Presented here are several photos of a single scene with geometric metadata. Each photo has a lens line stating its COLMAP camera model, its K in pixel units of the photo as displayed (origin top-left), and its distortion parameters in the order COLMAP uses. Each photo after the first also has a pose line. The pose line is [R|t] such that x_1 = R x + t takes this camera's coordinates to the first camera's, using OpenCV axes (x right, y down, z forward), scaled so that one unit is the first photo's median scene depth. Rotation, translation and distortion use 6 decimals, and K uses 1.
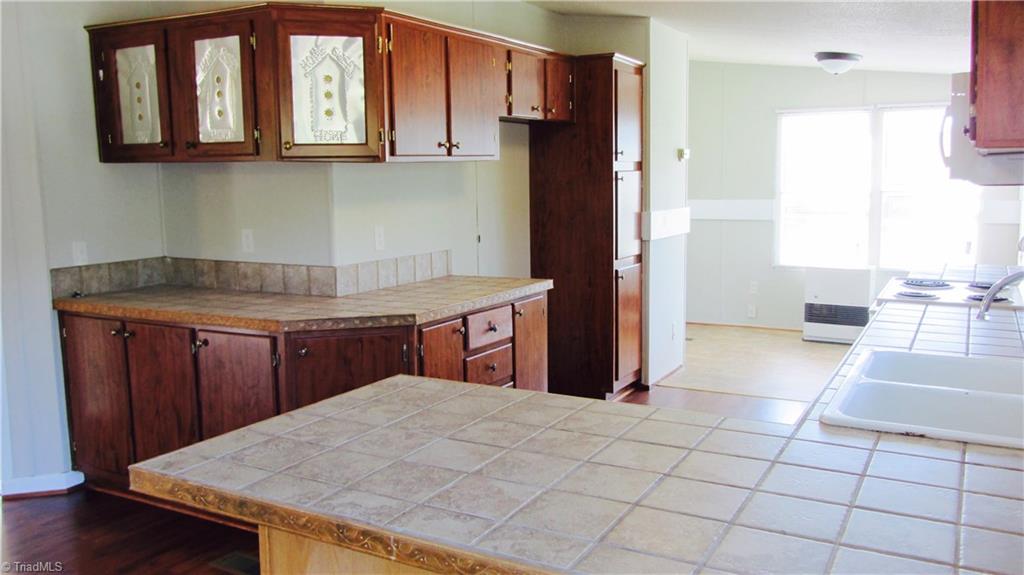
lens RADIAL K [[855.1, 0, 512.0], [0, 855.1, 287.5], [0, 0, 1]] dist [-0.046389, 0.014612]
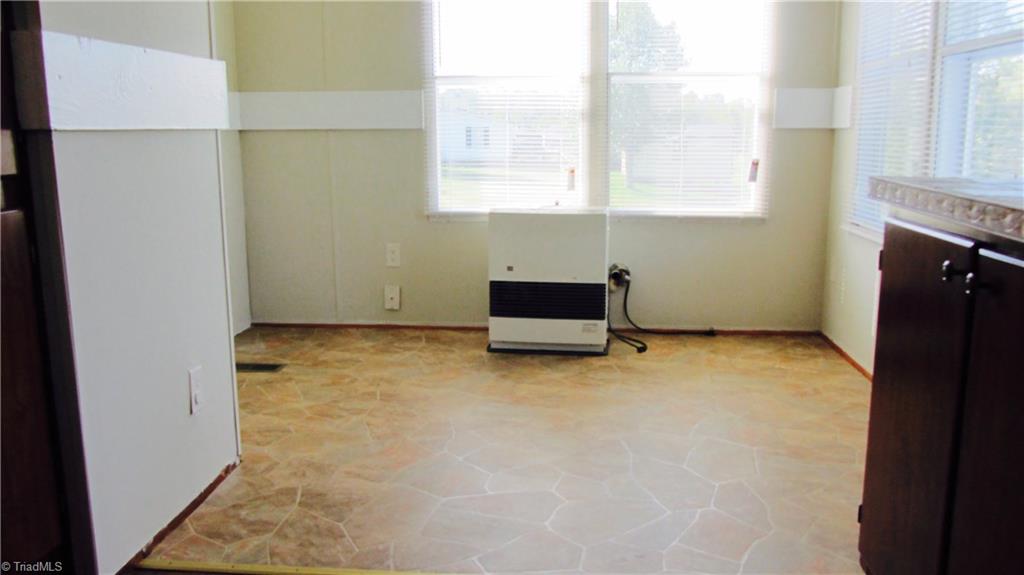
lens RADIAL K [[855.1, 0, 512.0], [0, 855.1, 287.5], [0, 0, 1]] dist [-0.046389, 0.014612]
pose [[0.913301, -0.064730, 0.402109, 0.142115], [0.043121, 0.997109, 0.062572, -0.010440], [-0.404997, -0.039808, 0.913451, 0.505212]]
